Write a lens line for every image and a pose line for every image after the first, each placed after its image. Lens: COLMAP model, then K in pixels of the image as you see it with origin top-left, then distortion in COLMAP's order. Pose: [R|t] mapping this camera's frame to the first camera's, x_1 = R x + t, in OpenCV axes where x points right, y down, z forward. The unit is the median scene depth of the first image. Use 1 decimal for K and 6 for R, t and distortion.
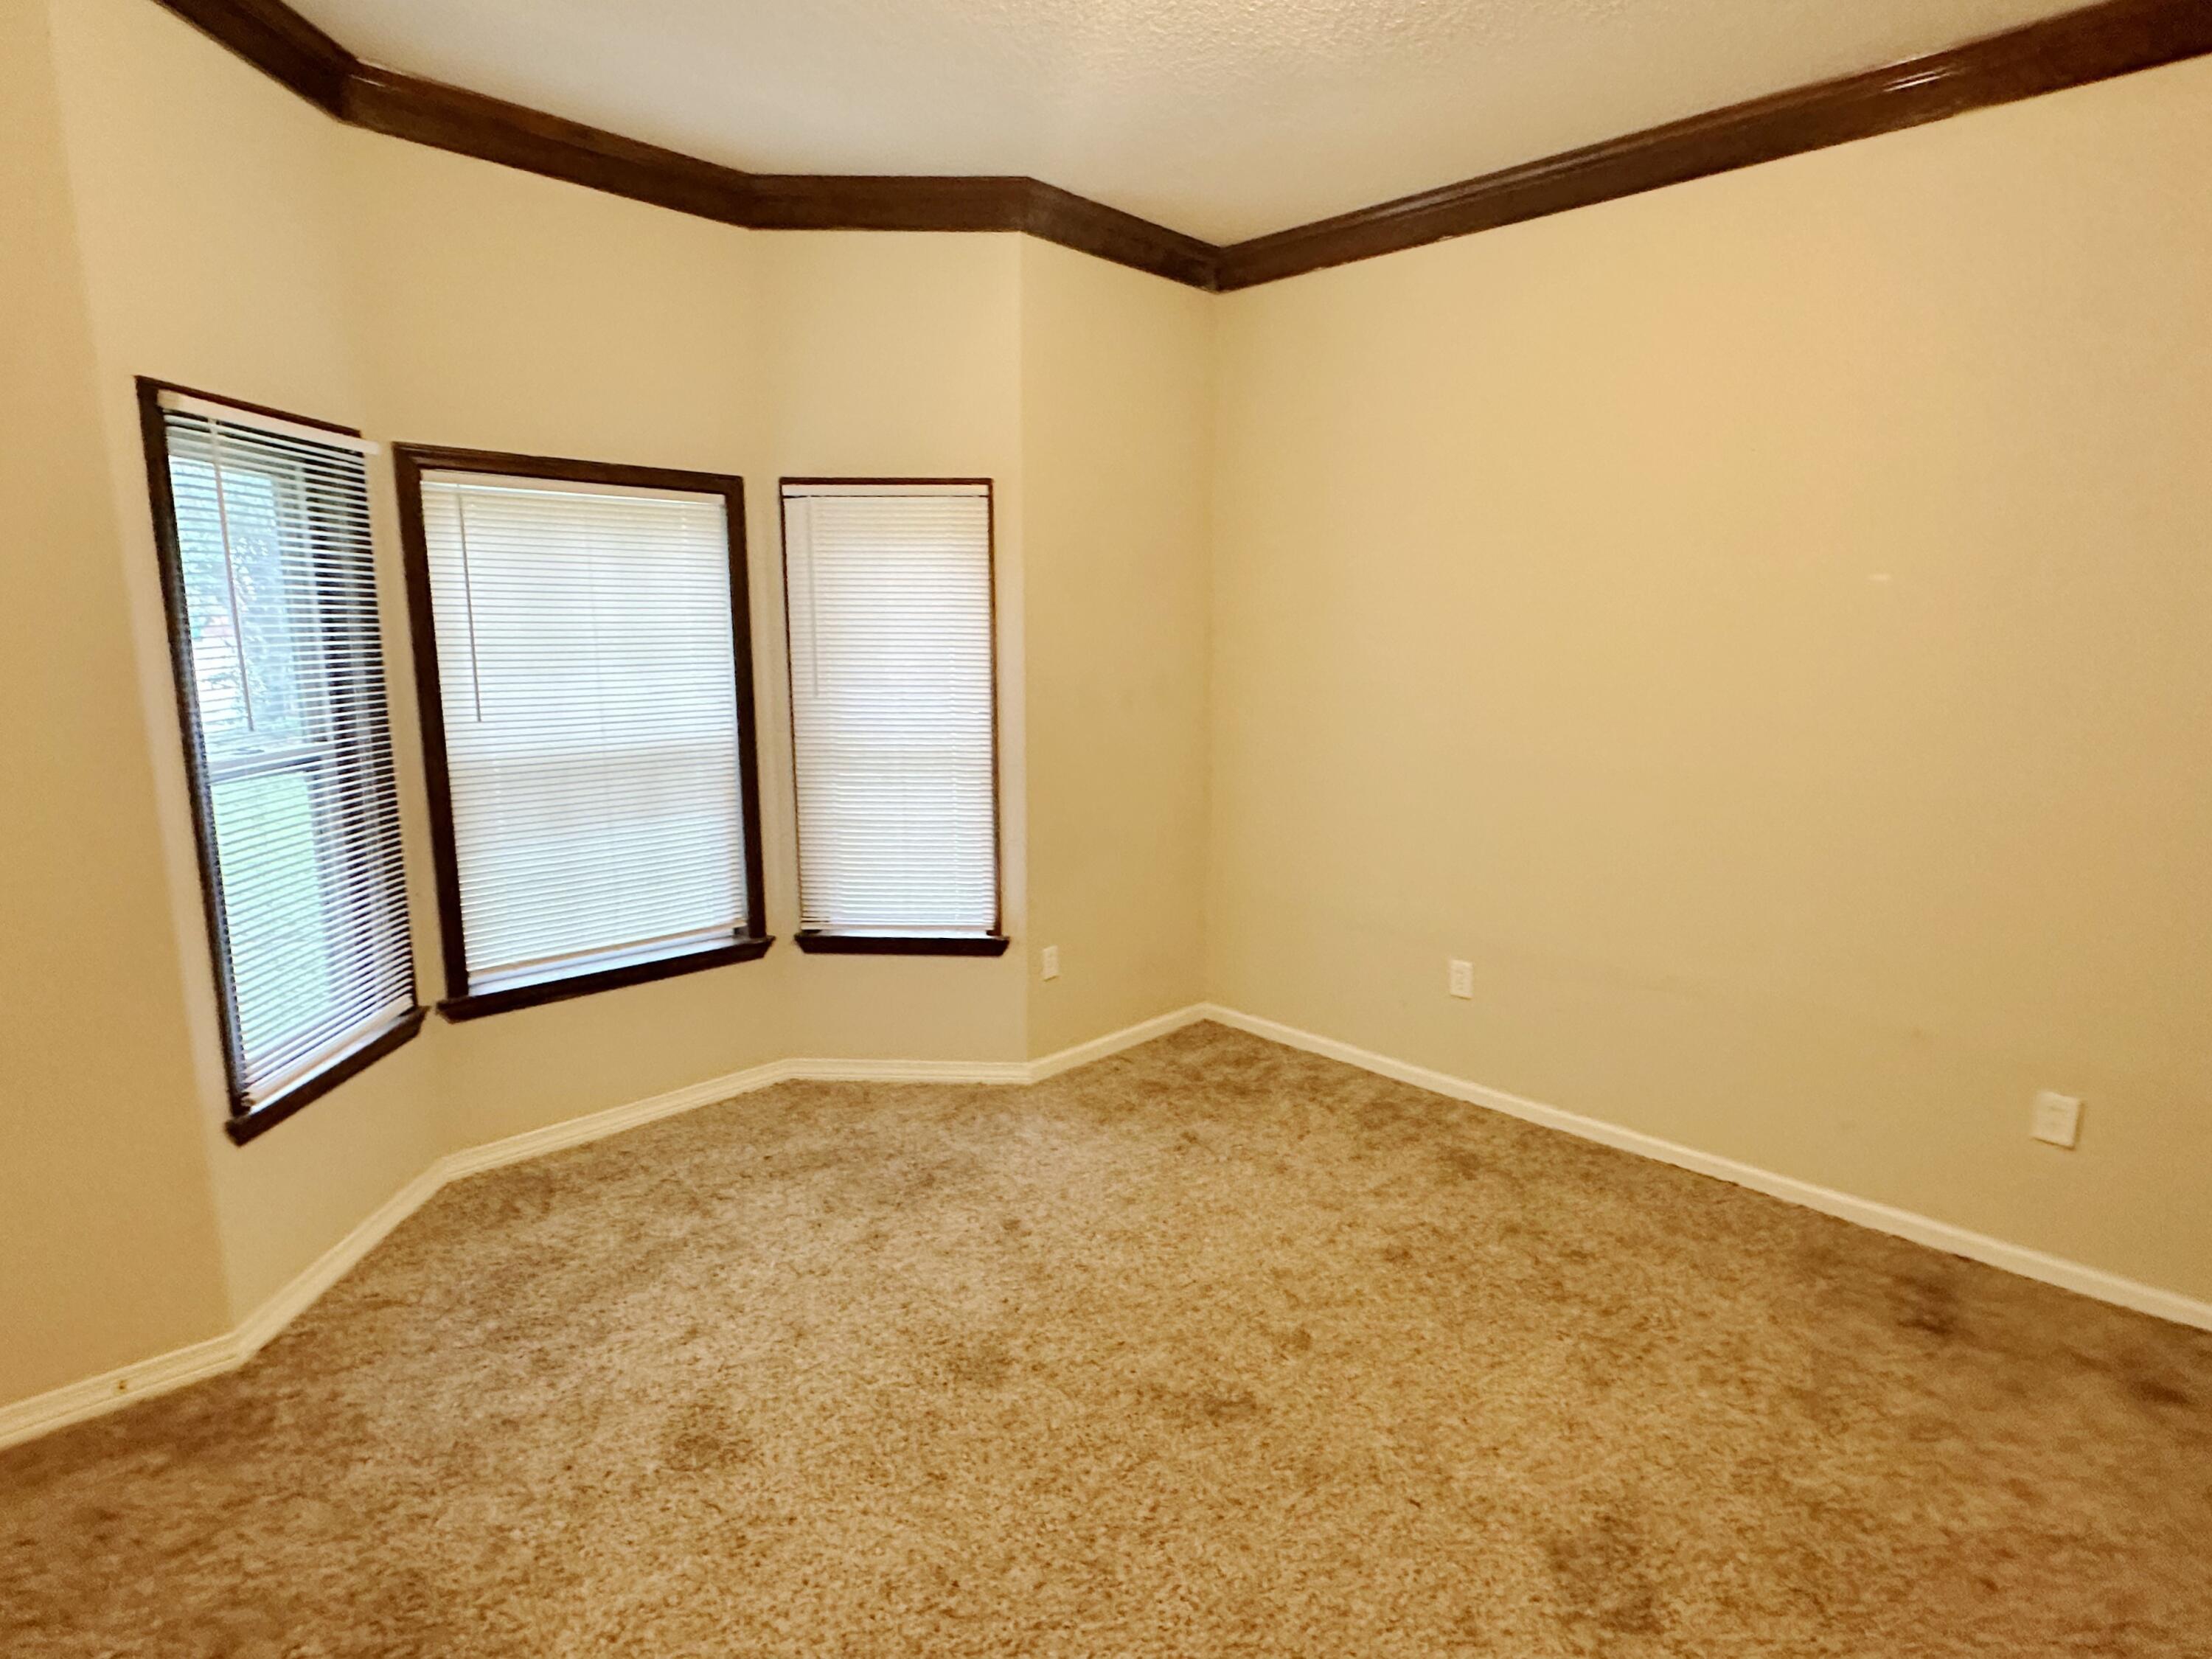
lens RADIAL K [[1107.1, 0, 1106.8], [0, 1107.1, 824.3], [0, 0, 1]] dist [-0.001616, -0.000240]
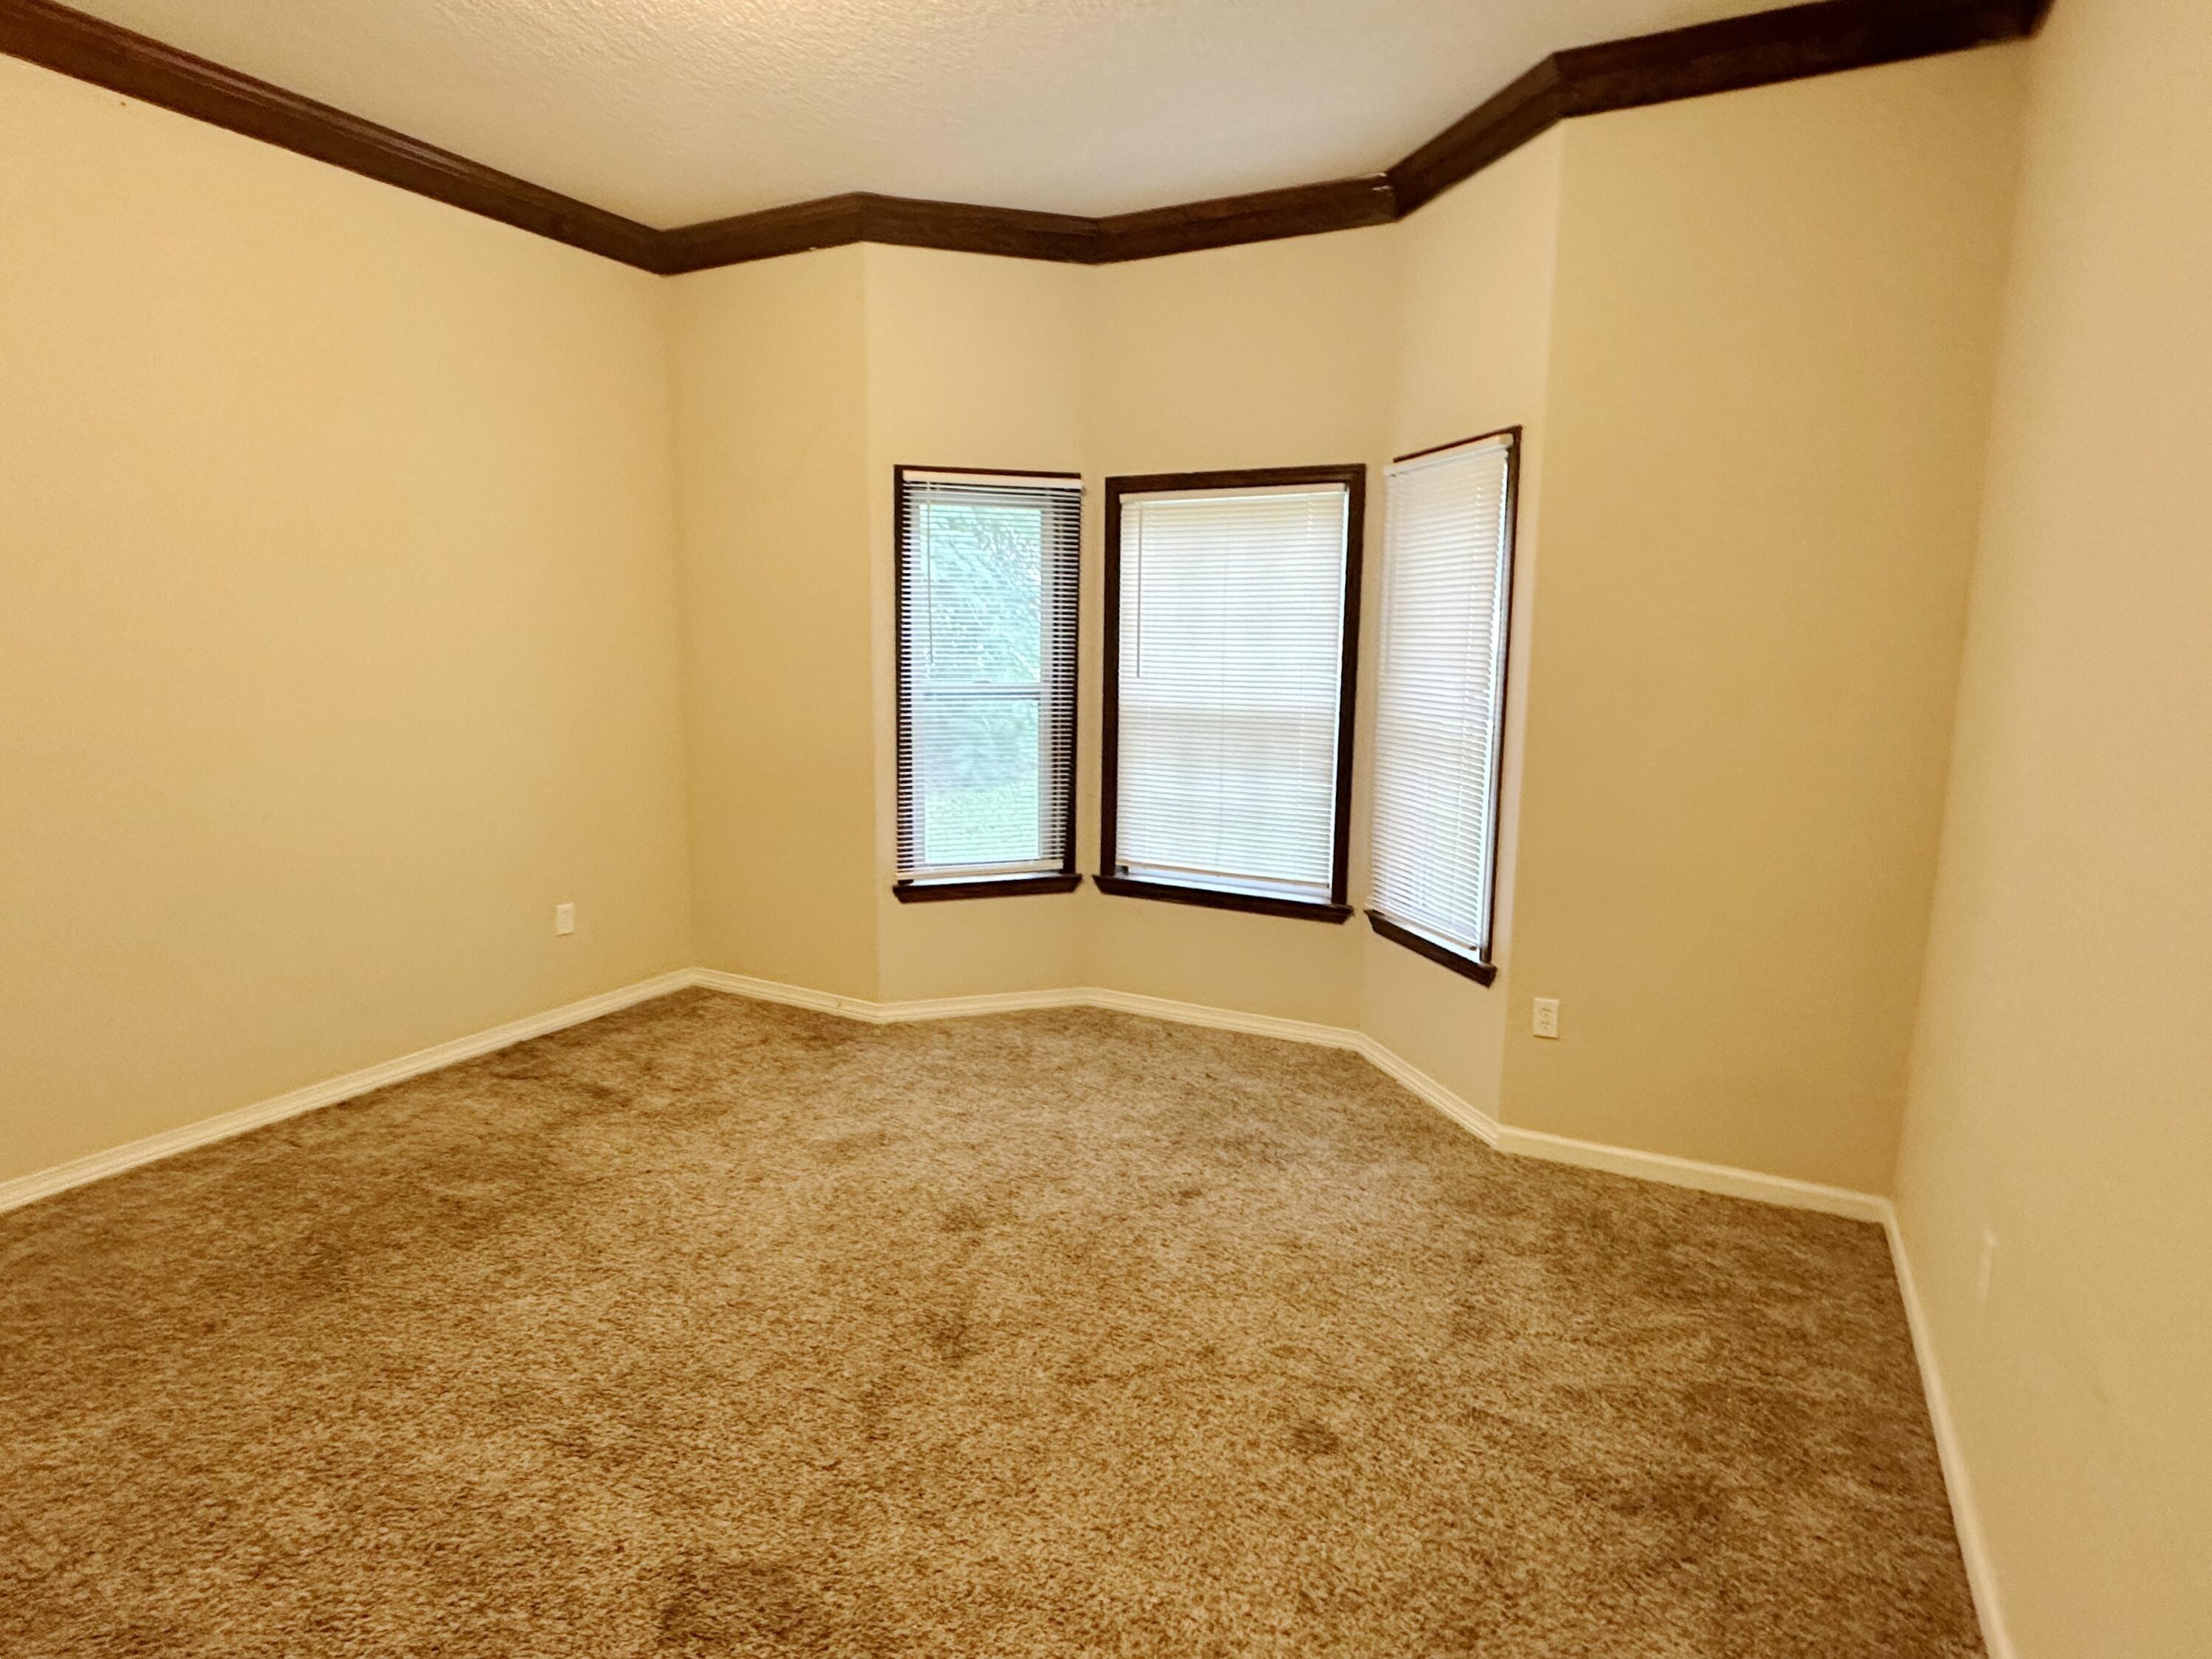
lens RADIAL K [[1158.7, 0, 1107.1], [0, 1158.7, 820.5], [0, 0, 1]] dist [-0.000287, 0.000384]
pose [[0.334845, 0.148419, -0.930511, 0.681141], [-0.177364, 0.979793, 0.092455, -0.040747], [0.925430, 0.134081, 0.354403, 0.438582]]
